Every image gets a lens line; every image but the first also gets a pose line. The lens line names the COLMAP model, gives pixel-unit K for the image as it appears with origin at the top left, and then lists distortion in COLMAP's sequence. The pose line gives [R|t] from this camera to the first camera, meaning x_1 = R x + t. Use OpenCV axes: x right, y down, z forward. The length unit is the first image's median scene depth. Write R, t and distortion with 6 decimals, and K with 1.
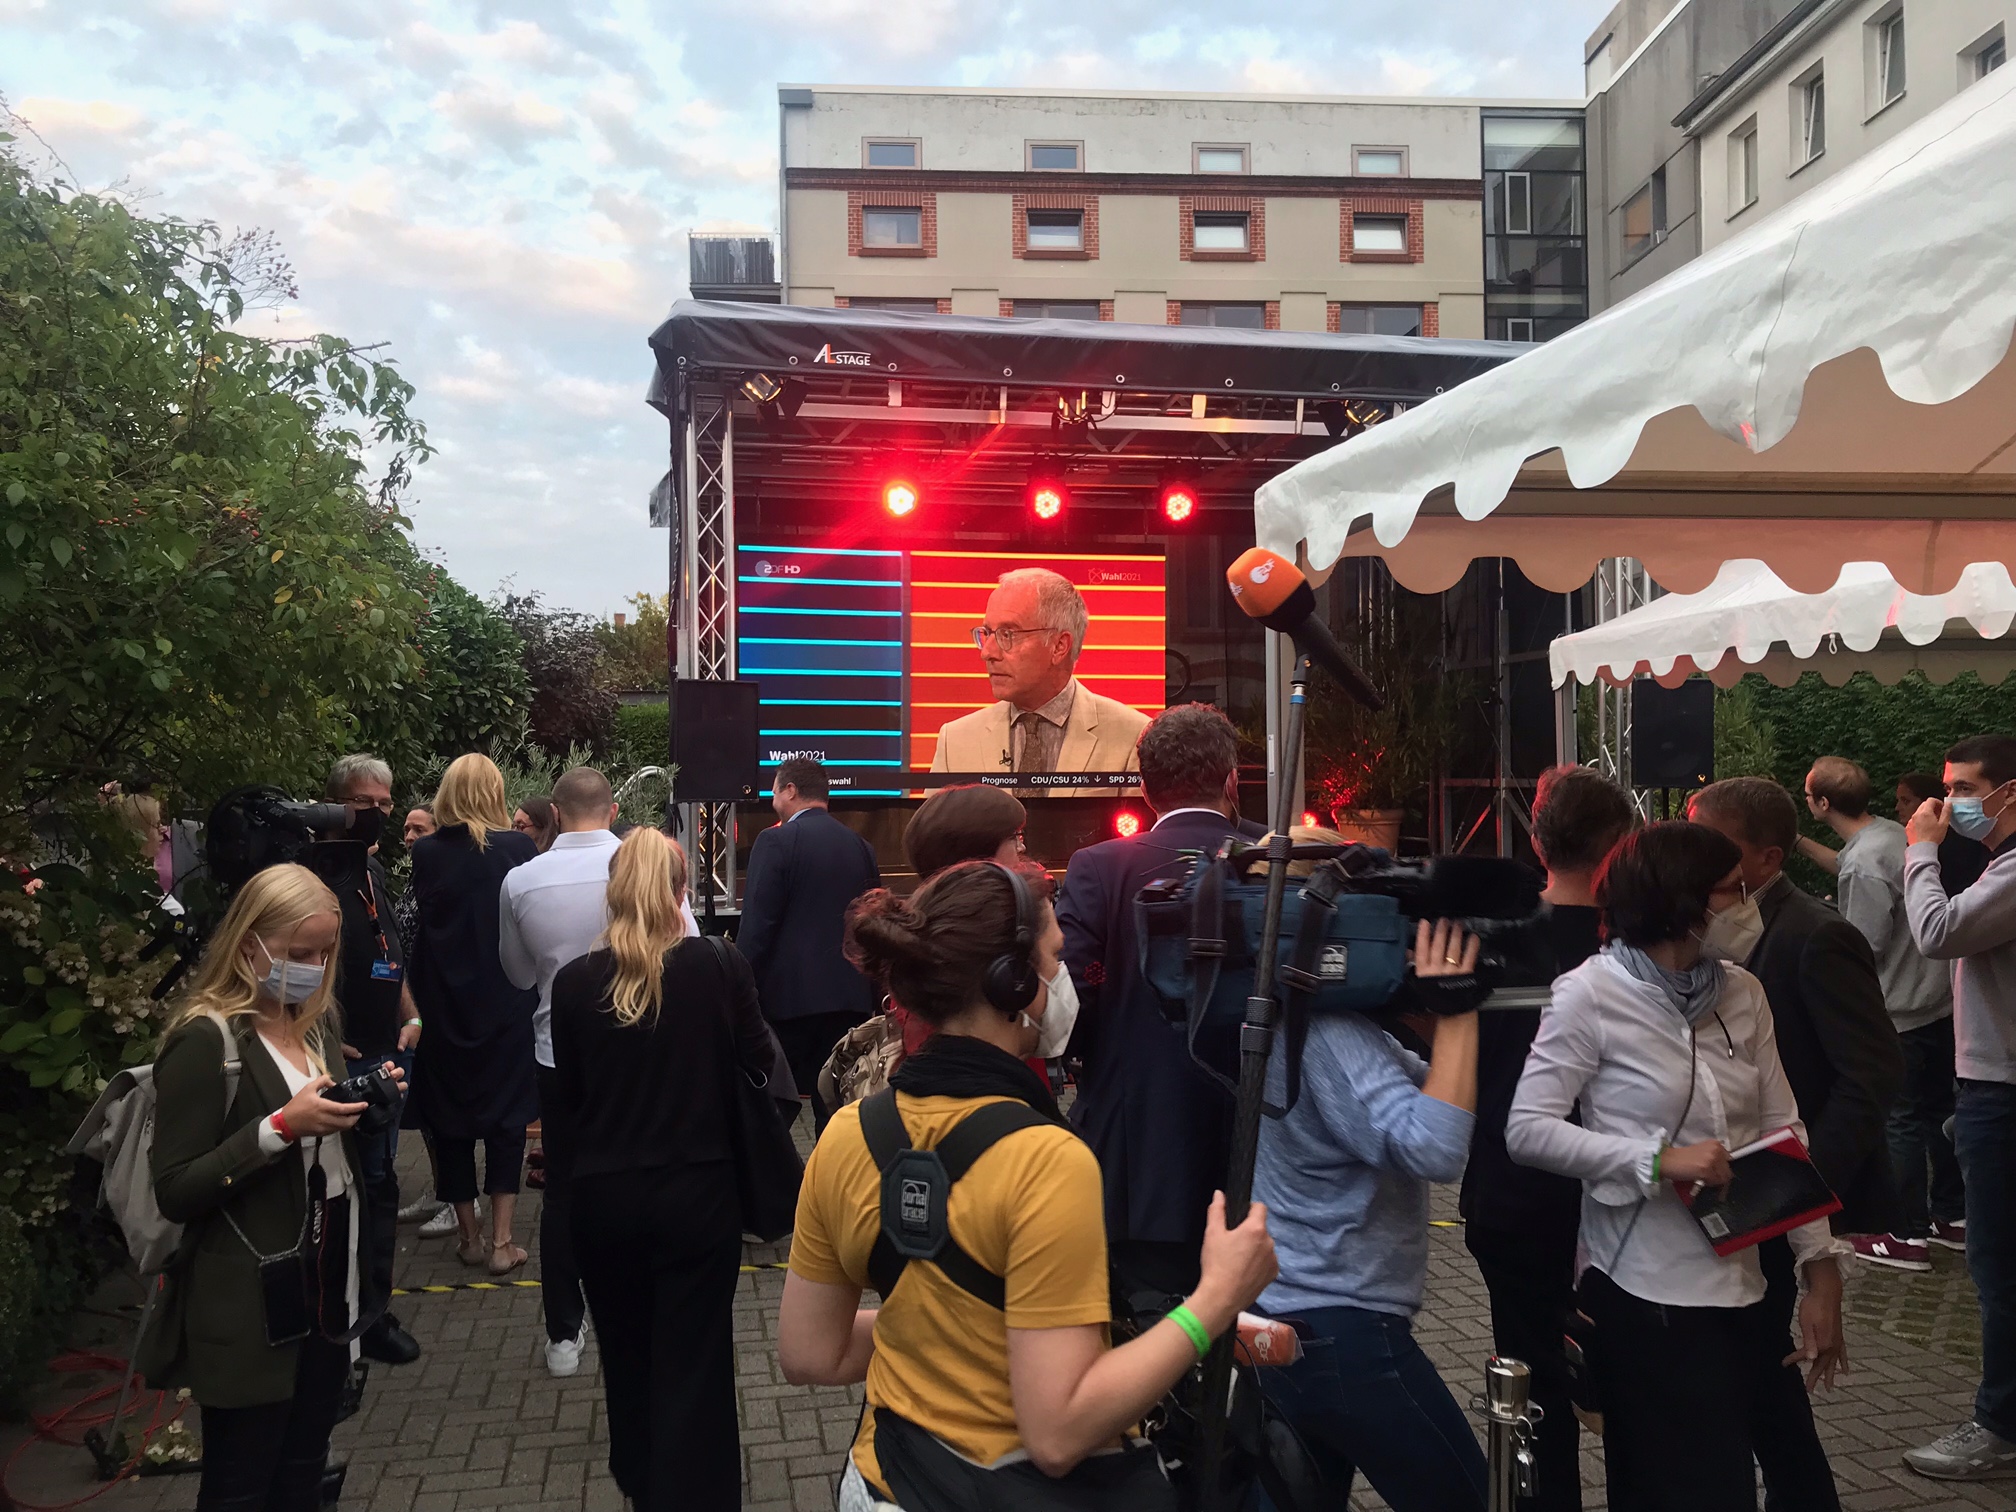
lens RADIAL K [[1652.2, 0, 1010.5], [0, 1652.2, 756.5], [0, 0, 1]] dist [0.014559, 0.016013]
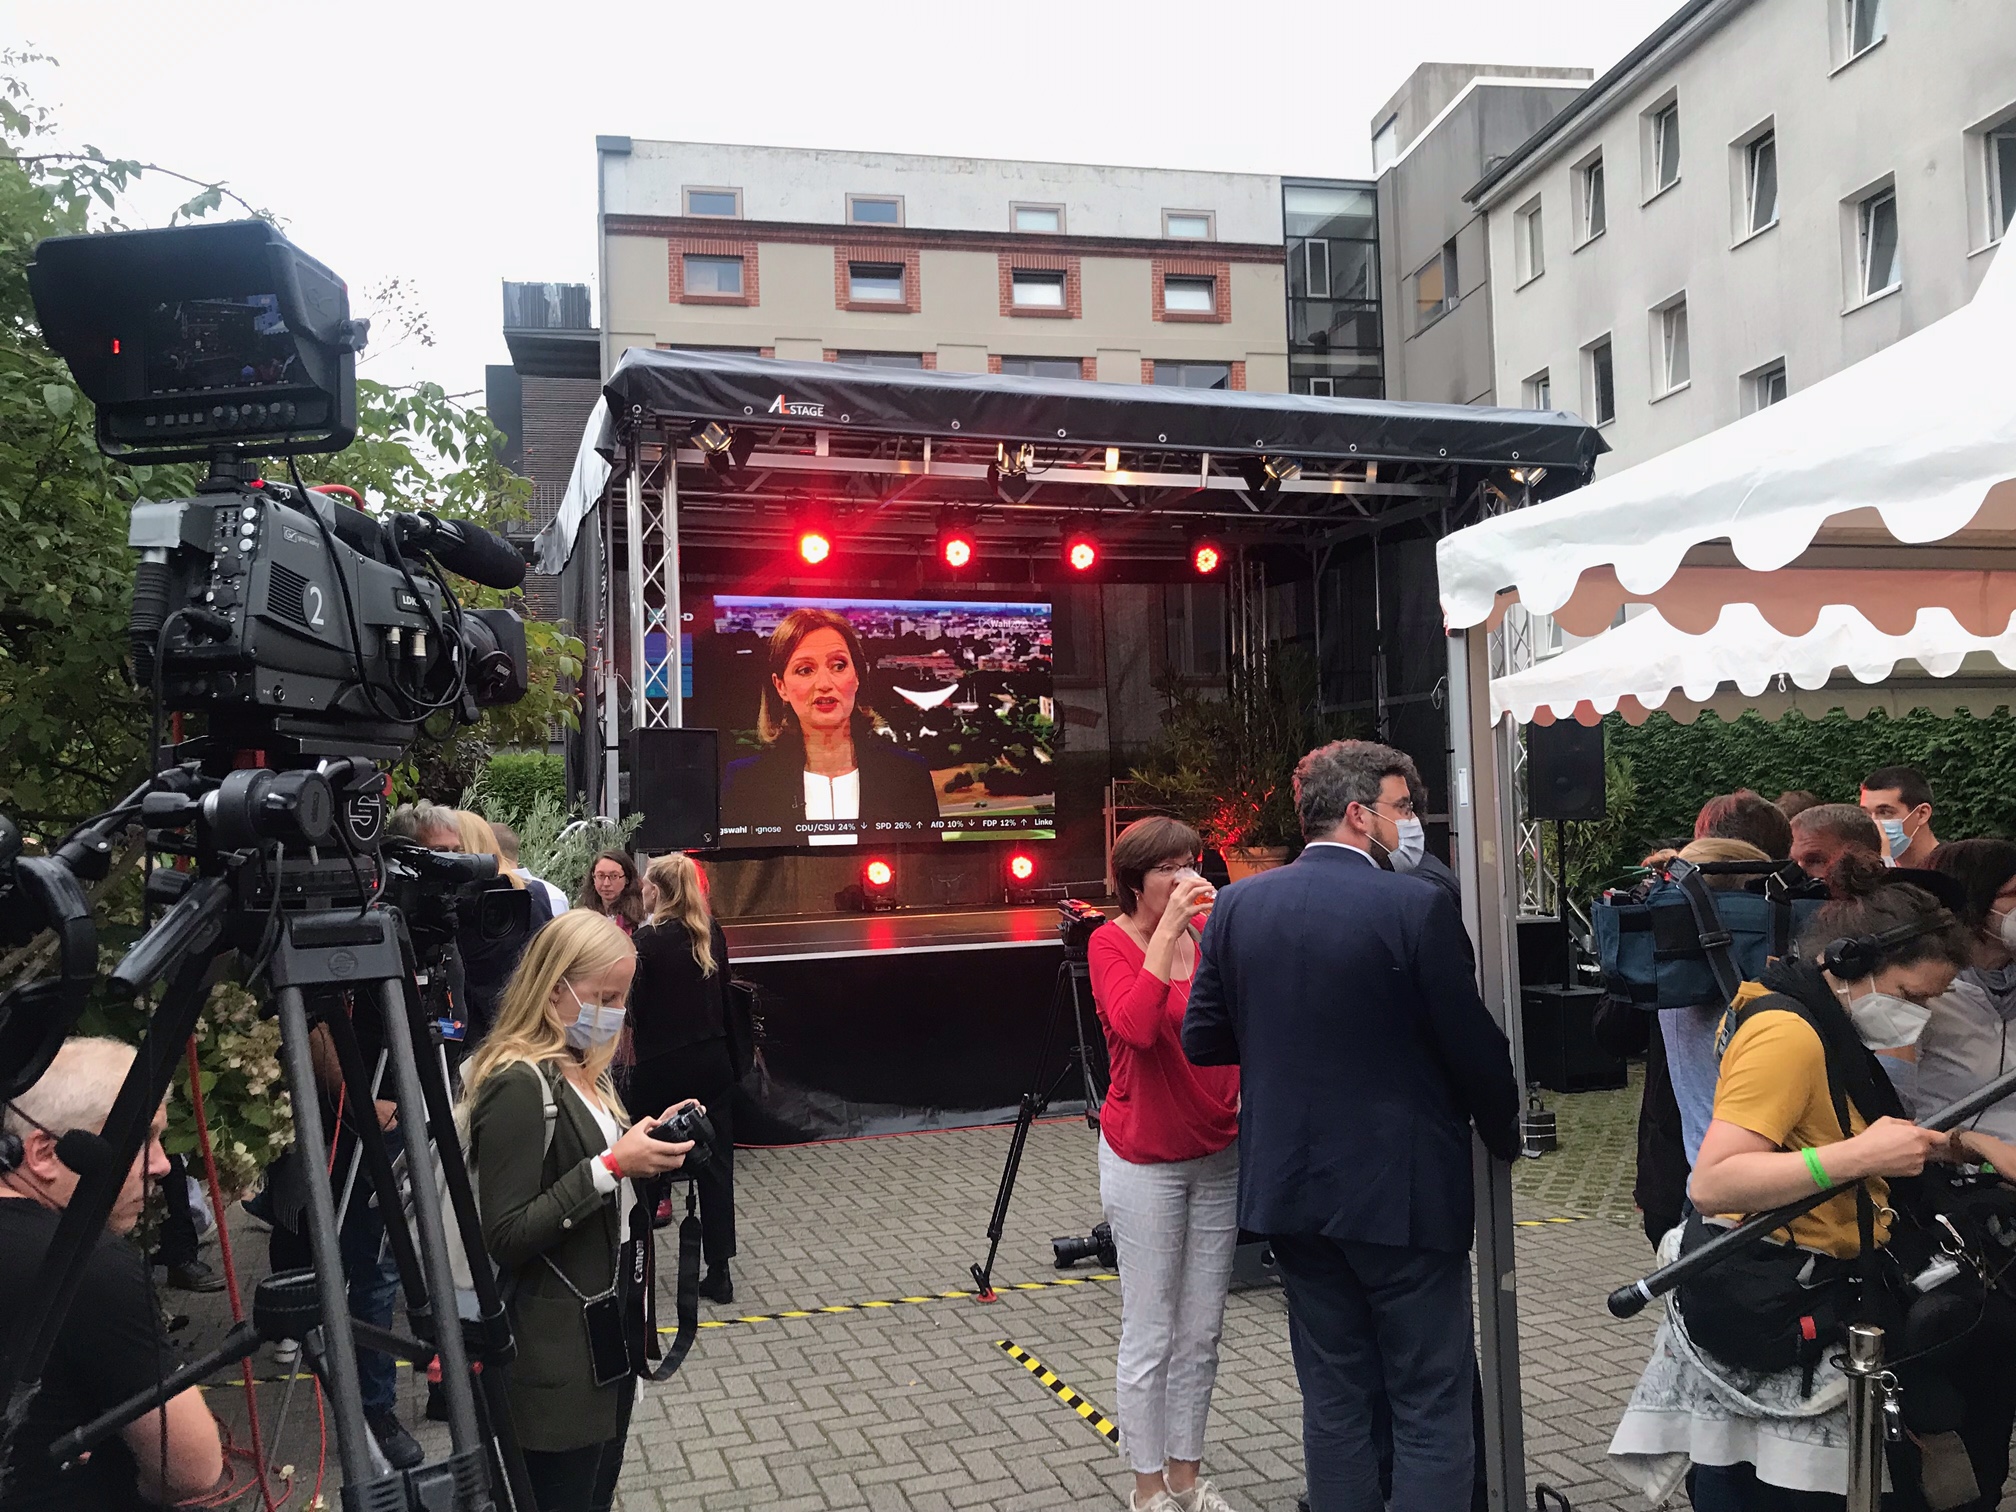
lens RADIAL K [[1652.2, 0, 1003.7], [0, 1652.2, 757.3], [0, 0, 1]] dist [0.014559, 0.016013]
pose [[0.991397, -0.013157, 0.130225, -0.032576], [0.016845, 0.999486, -0.027258, 0.000476], [-0.129800, 0.029217, 0.991110, -0.003547]]
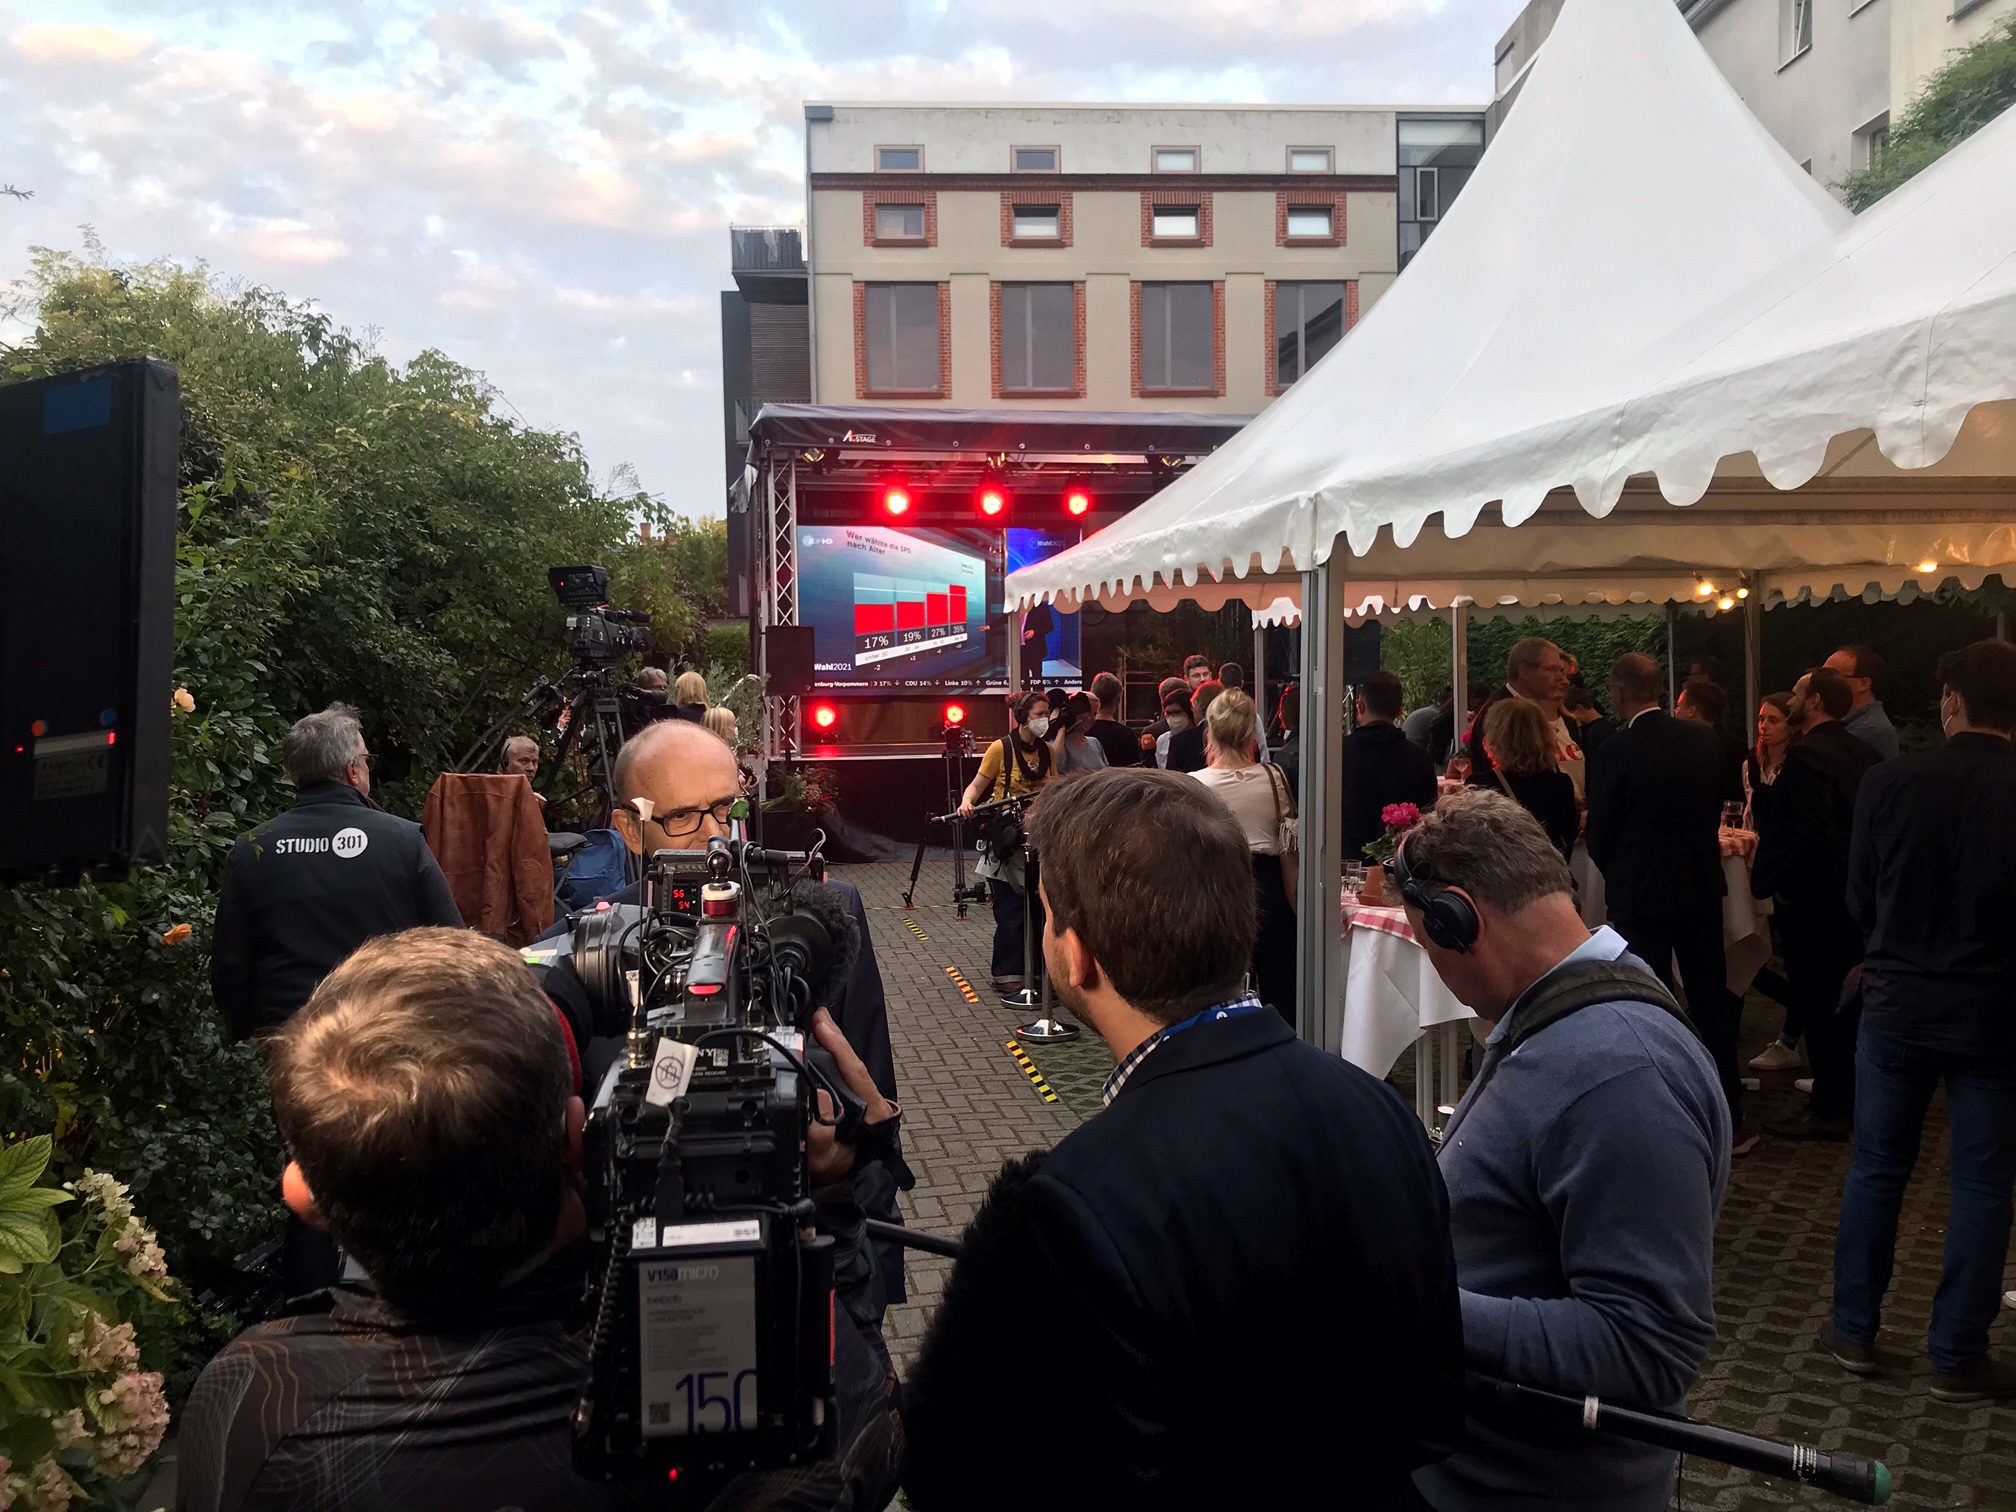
lens RADIAL K [[1652.2, 0, 1003.4], [0, 1652.2, 747.6], [0, 0, 1]] dist [0.014559, 0.016013]
pose [[0.999840, -0.004314, -0.017346, 0.022648], [0.005222, 0.998599, 0.052664, -0.002411], [0.017095, -0.052746, 0.998462, -0.217708]]
